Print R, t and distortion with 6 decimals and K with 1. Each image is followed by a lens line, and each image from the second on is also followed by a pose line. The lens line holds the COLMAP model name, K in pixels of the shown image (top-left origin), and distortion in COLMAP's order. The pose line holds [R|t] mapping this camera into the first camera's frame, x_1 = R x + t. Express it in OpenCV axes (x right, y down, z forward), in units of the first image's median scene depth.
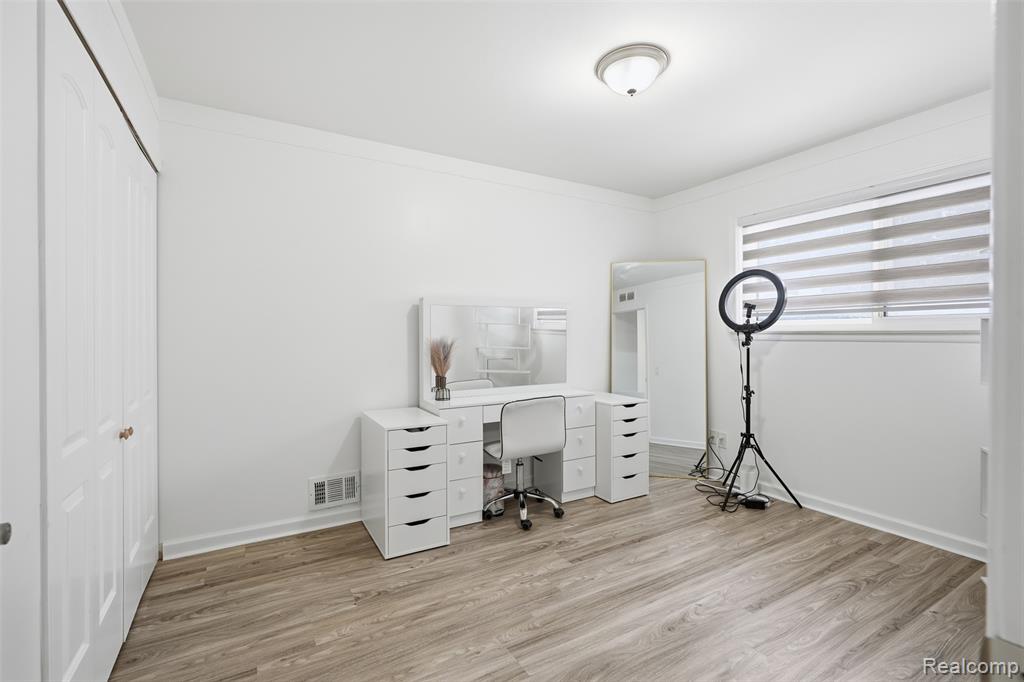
lens RADIAL K [[457.1, 0, 514.5], [0, 457.1, 337.6], [0, 0, 1]] dist [-0.011273, 0.006349]
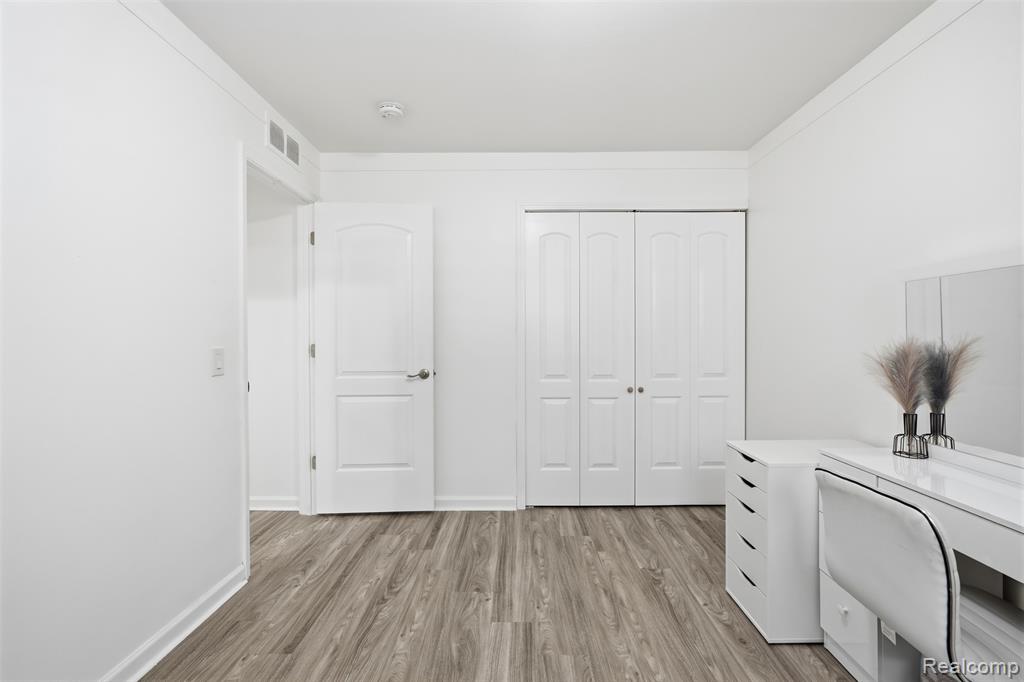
lens RADIAL K [[457.1, 0, 514.5], [0, 457.1, 337.6], [0, 0, 1]] dist [-0.011273, 0.006349]
pose [[-0.511454, 0.009697, -0.859256, 0.836168], [0.001394, 0.999944, 0.010455, -0.012523], [0.859310, 0.004149, -0.511439, 1.356999]]
